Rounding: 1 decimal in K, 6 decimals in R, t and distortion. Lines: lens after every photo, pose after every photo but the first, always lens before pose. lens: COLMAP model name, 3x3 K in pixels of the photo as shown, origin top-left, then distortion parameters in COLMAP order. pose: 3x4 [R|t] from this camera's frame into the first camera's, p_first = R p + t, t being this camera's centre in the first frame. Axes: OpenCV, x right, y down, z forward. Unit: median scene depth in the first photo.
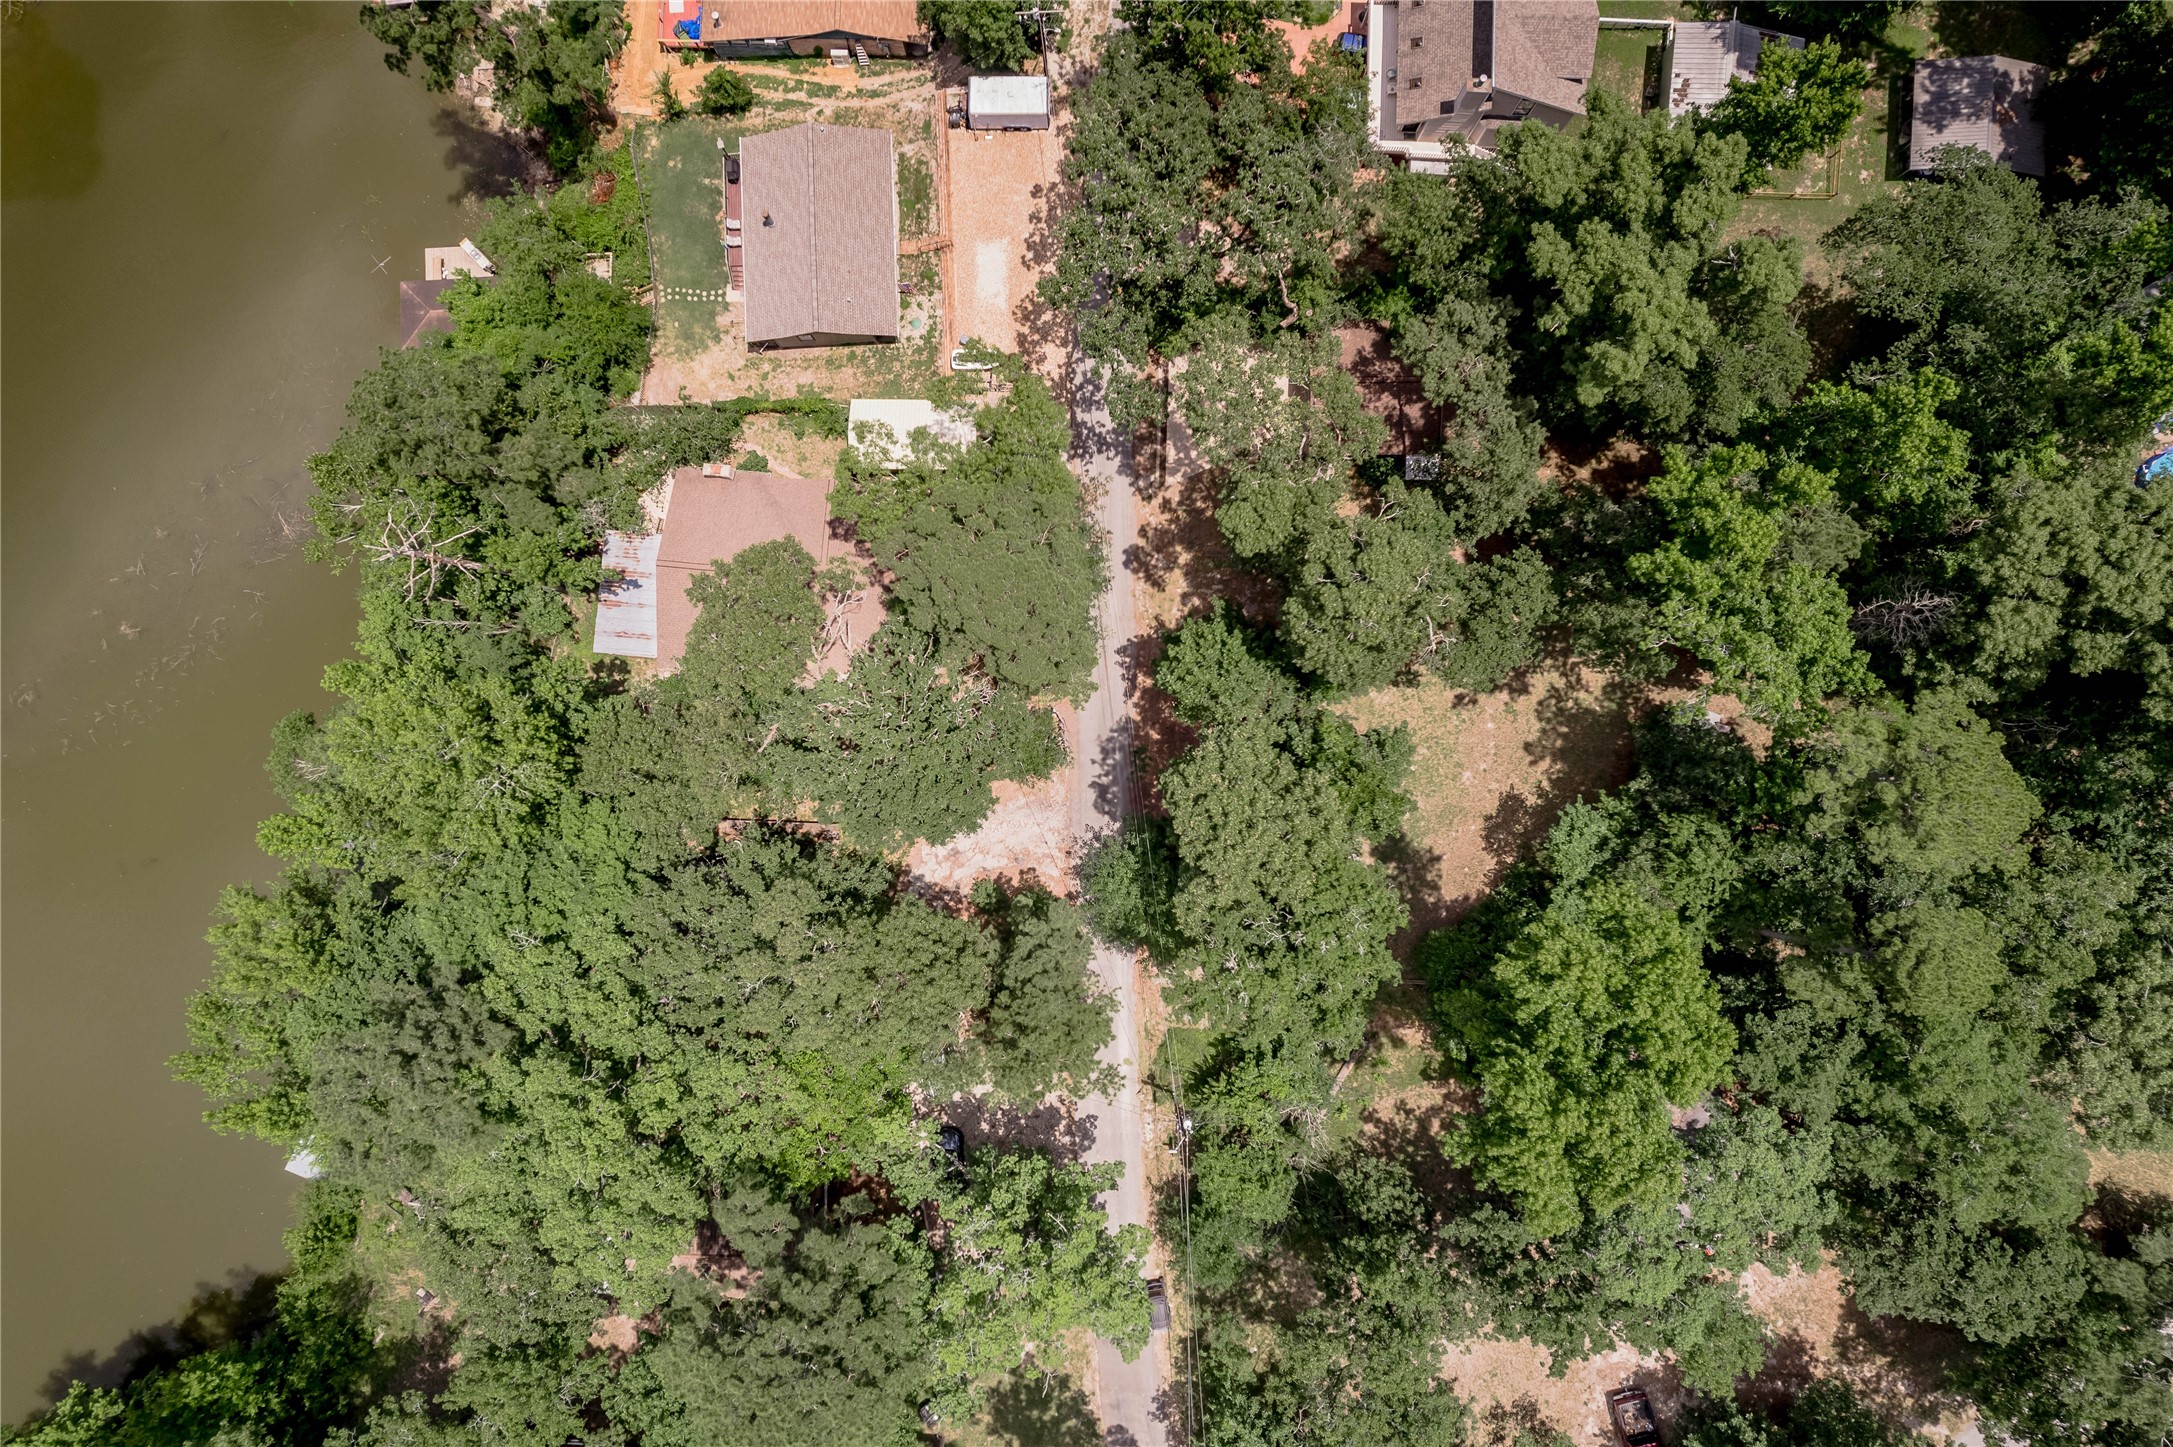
lens RADIAL K [[974.4, 0, 1081.2], [0, 974.4, 698.5], [0, 0, 1]] dist [0.010735, 0.000243]
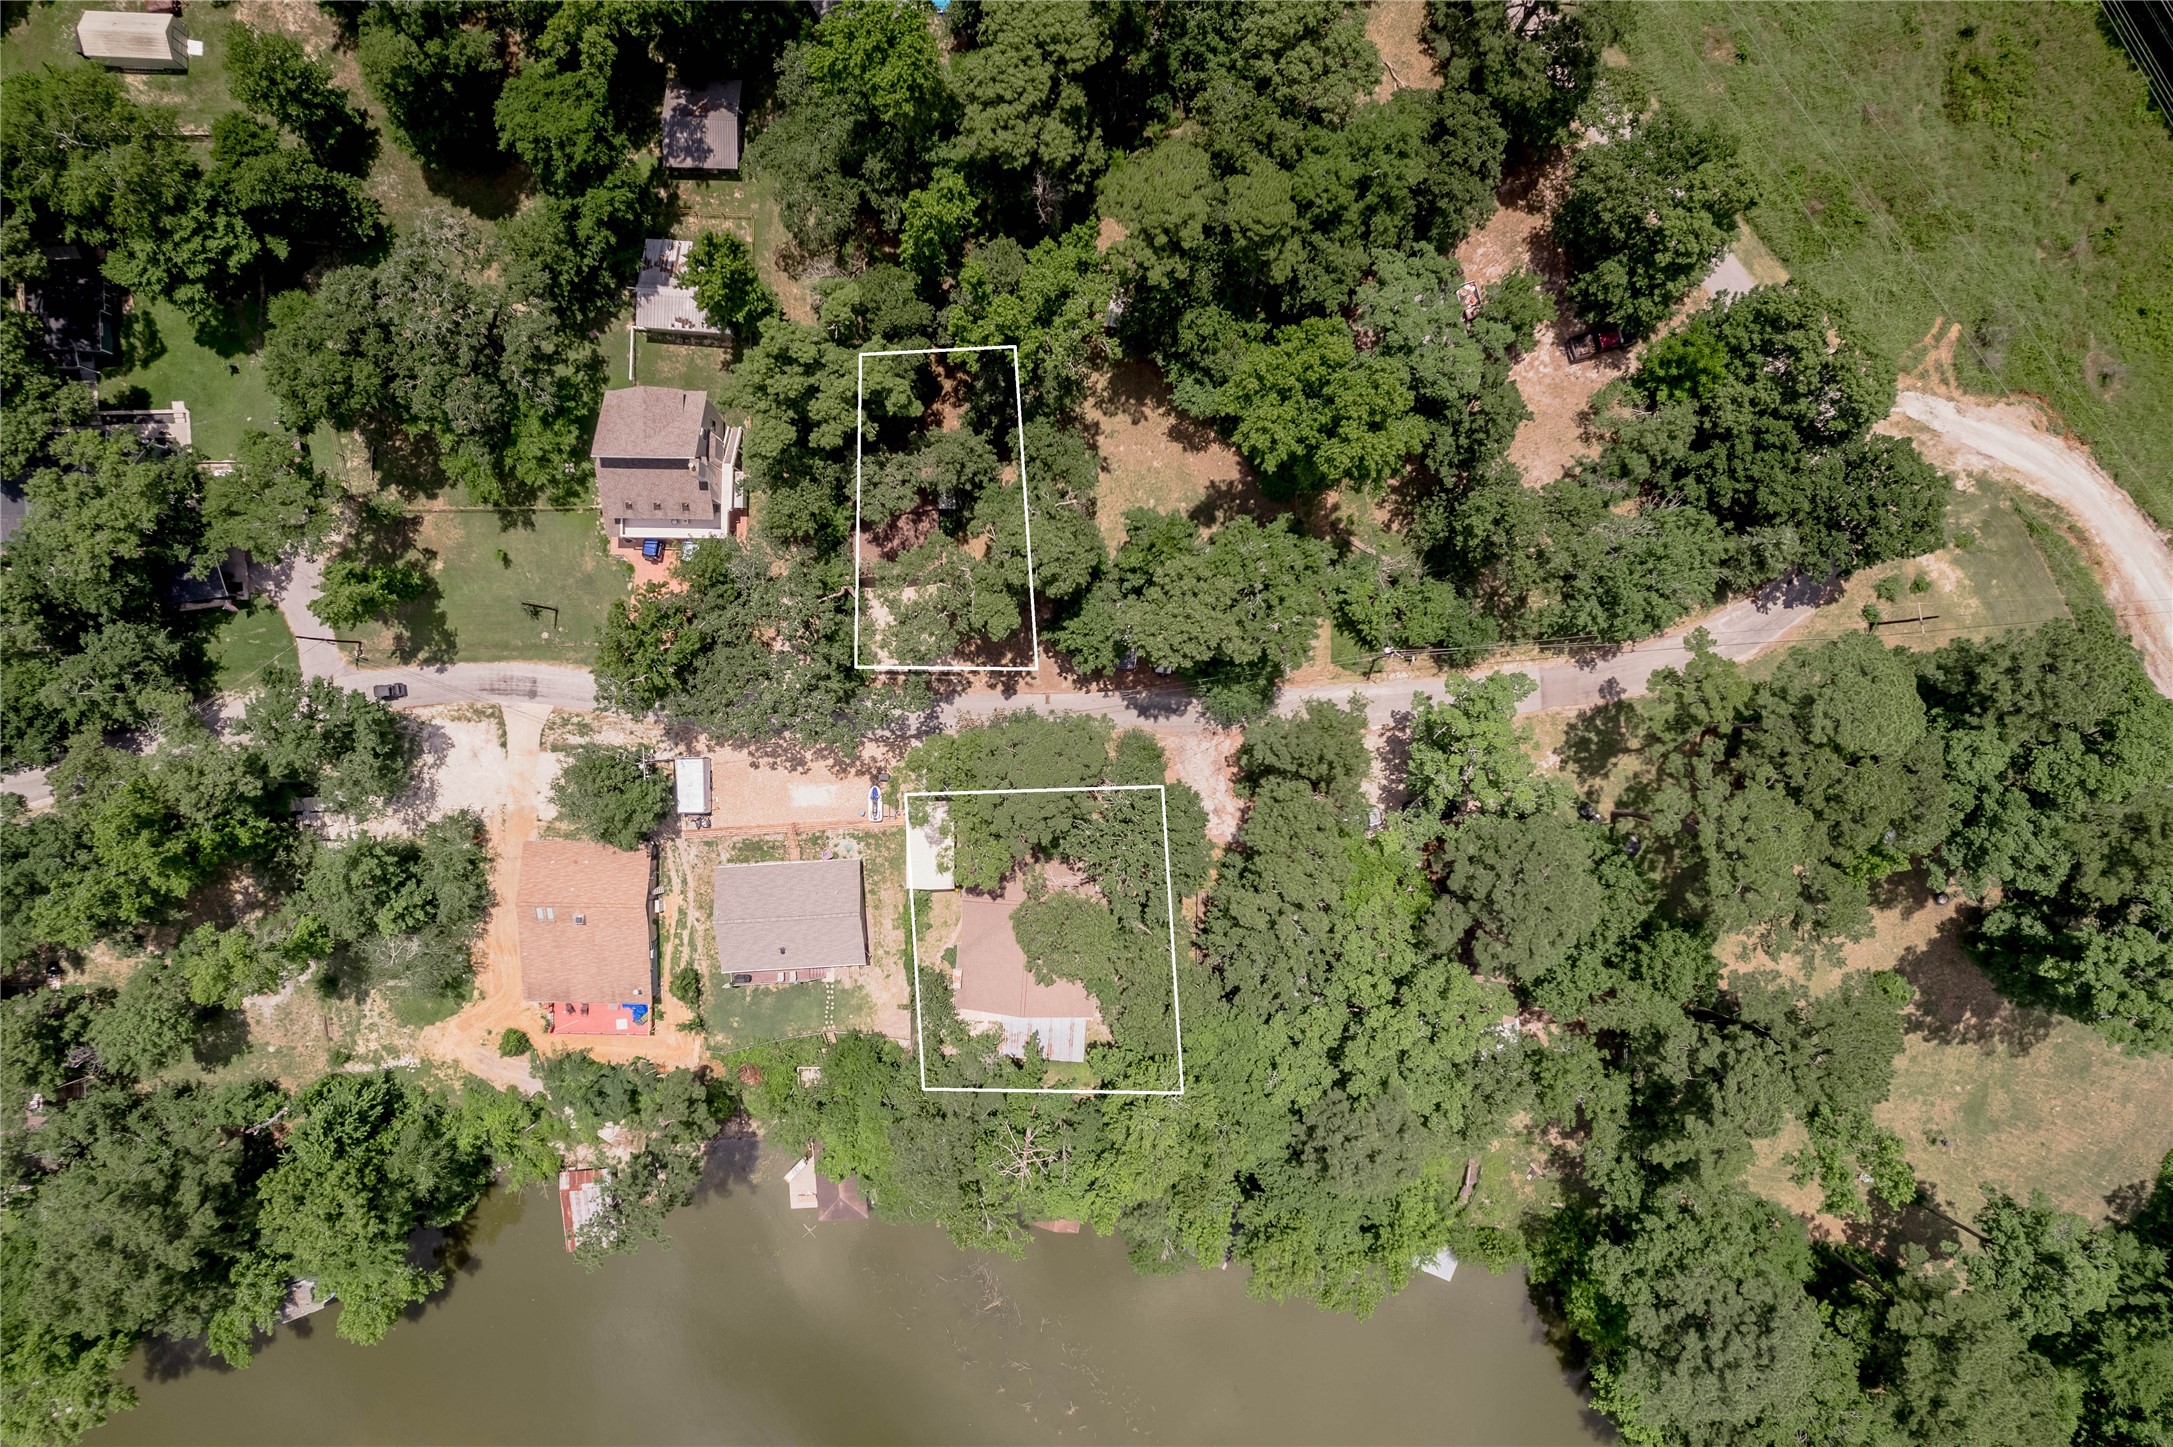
lens RADIAL K [[1020.5, 0, 1097.5], [0, 1020.5, 731.1], [0, 0, 1]] dist [0.034921, -0.028235]
pose [[-0.018615, -0.999644, 0.019111, -0.035942], [0.999786, -0.018440, 0.009344, -0.031945], [-0.008988, 0.019281, 0.999774, -0.543566]]
